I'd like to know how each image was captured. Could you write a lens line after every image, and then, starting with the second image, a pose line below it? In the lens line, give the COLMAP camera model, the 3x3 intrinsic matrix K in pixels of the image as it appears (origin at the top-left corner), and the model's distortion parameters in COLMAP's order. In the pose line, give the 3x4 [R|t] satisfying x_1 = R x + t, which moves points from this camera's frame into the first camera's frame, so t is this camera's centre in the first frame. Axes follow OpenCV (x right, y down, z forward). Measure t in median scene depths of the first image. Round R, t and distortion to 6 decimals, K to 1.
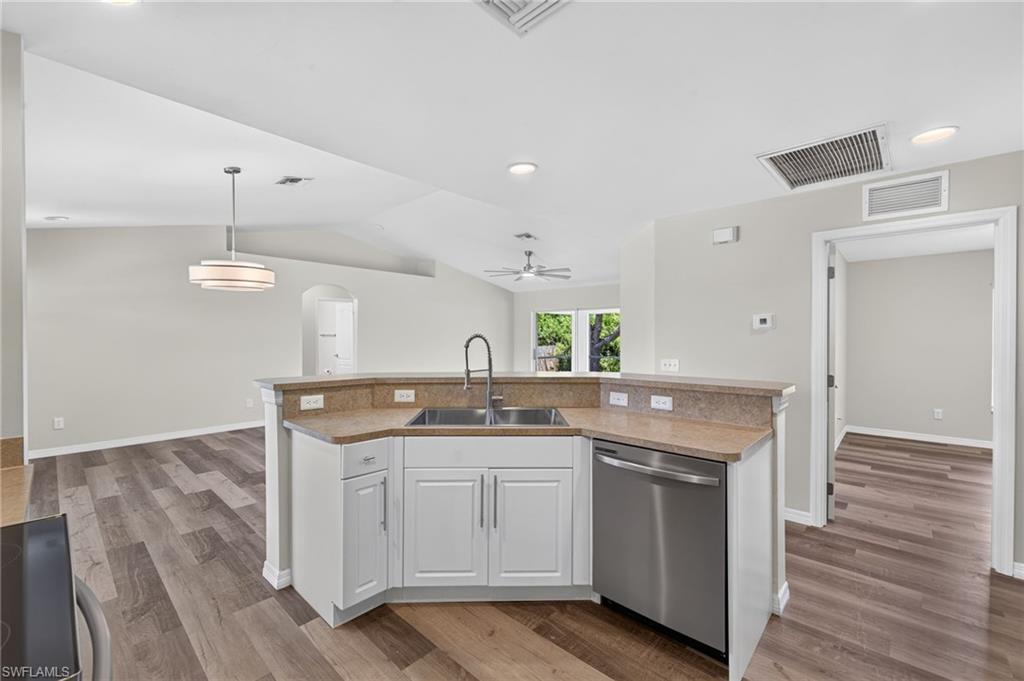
lens RADIAL K [[439.0, 0, 508.5], [0, 439.0, 338.4], [0, 0, 1]] dist [0.020648, -0.000023]
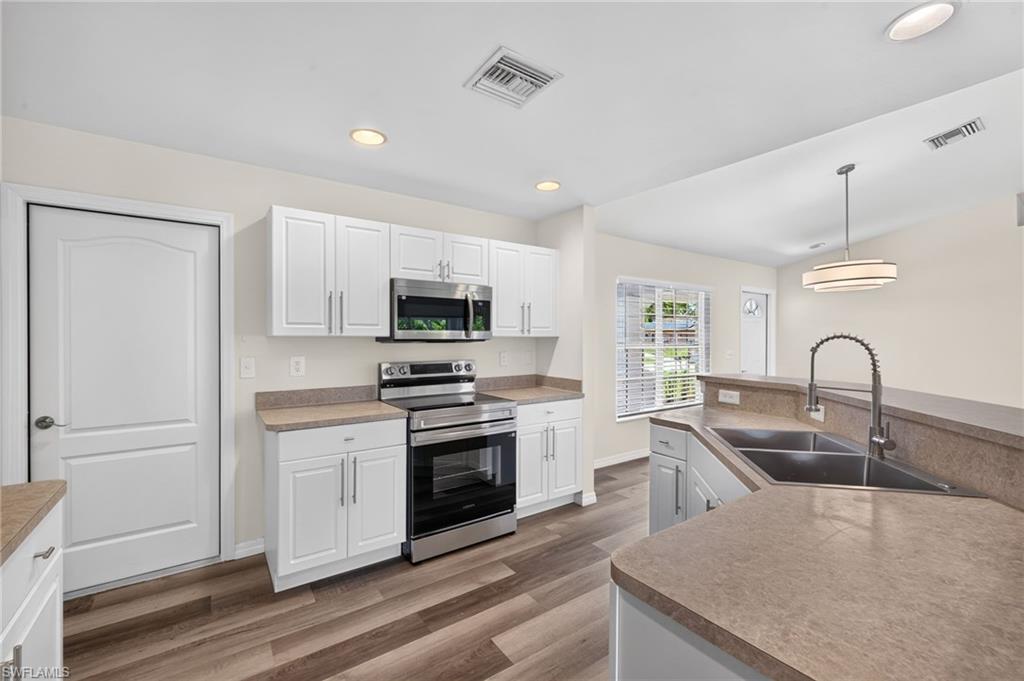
lens RADIAL K [[439.0, 0, 508.5], [0, 439.0, 338.4], [0, 0, 1]] dist [0.020648, -0.000023]
pose [[-0.200226, 0.005114, -0.979736, 0.697361], [-0.010215, 0.999921, 0.007307, -0.002577], [0.979696, 0.011471, -0.200158, 0.646319]]
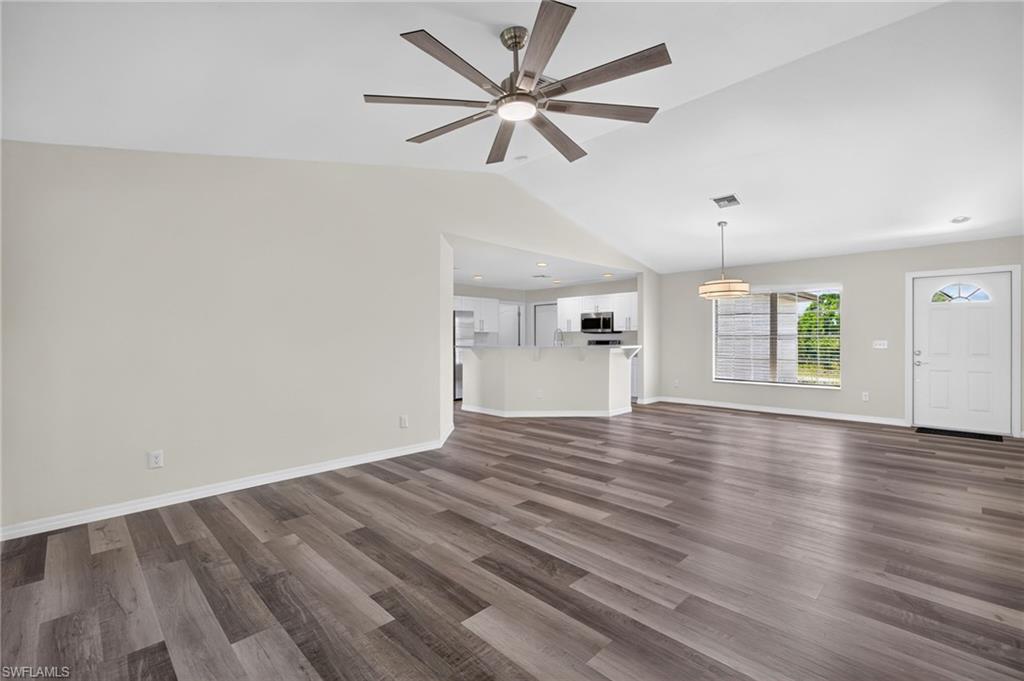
lens RADIAL K [[439.0, 0, 508.5], [0, 439.0, 338.4], [0, 0, 1]] dist [0.020648, -0.000023]
pose [[-0.999376, -0.000588, 0.035312, 0.140298], [-0.000577, 1.000000, 0.000323, 0.057320], [-0.035313, 0.000302, -0.999376, 3.688251]]
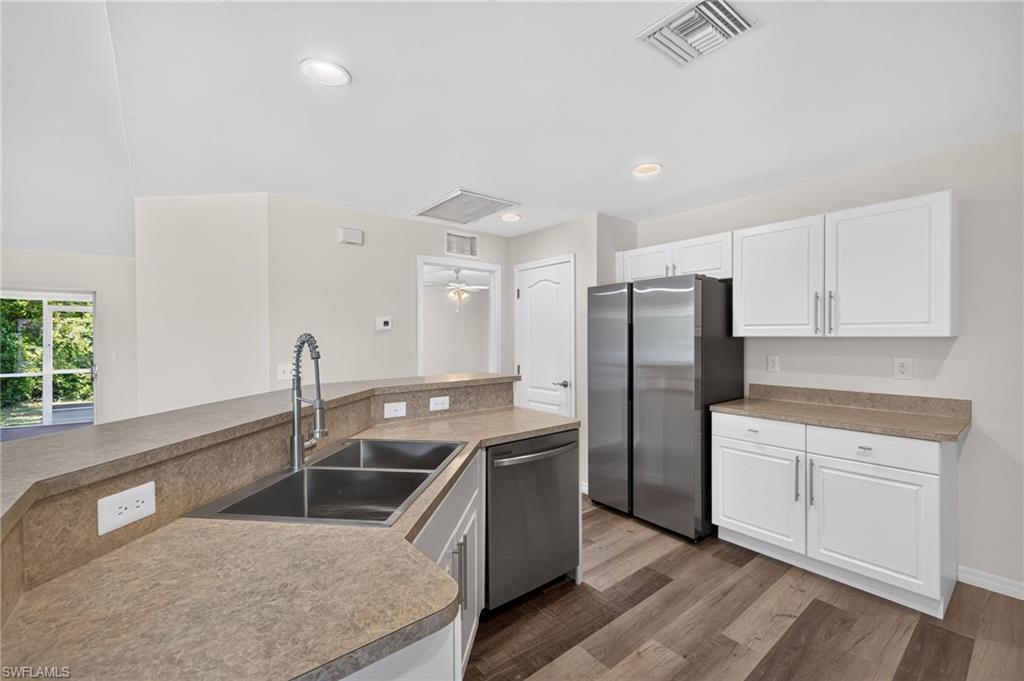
lens RADIAL K [[439.0, 0, 508.5], [0, 439.0, 338.4], [0, 0, 1]] dist [0.020648, -0.000023]
pose [[0.126118, -0.006350, 0.991995, -0.602982], [0.009962, 0.999937, 0.005134, -0.005357], [-0.991965, 0.009235, 0.126174, 0.697286]]
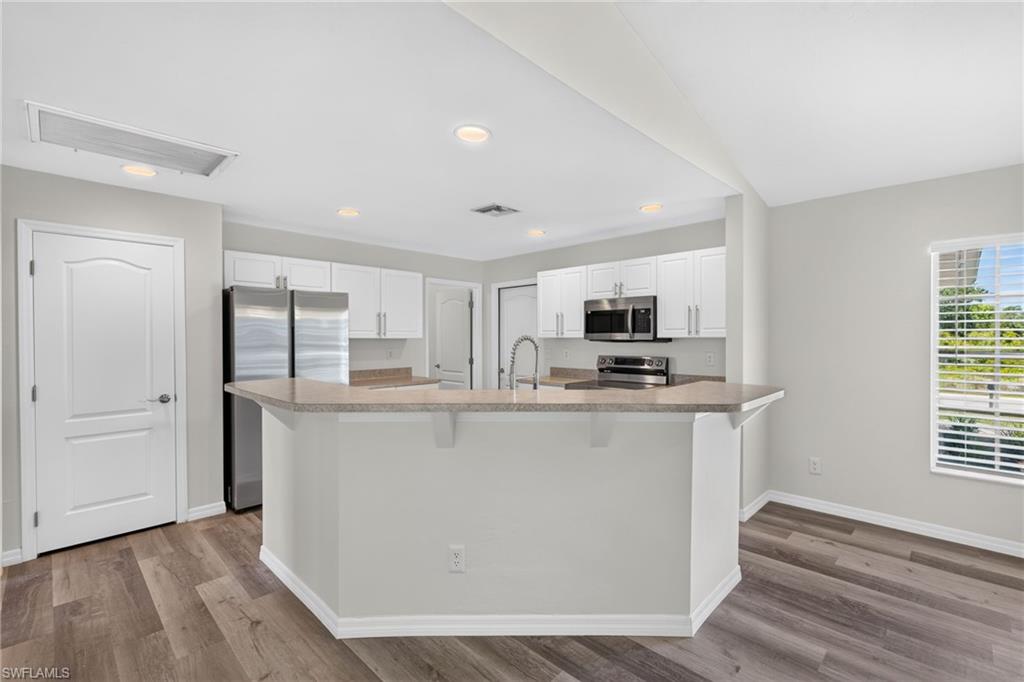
lens RADIAL K [[439.0, 0, 508.5], [0, 439.0, 338.9], [0, 0, 1]] dist [0.020648, -0.000023]
pose [[-0.999819, 0.002774, 0.018809, -0.053876], [0.002987, 0.999931, 0.011325, -0.012621], [-0.018776, 0.011379, -0.999759, 1.863020]]
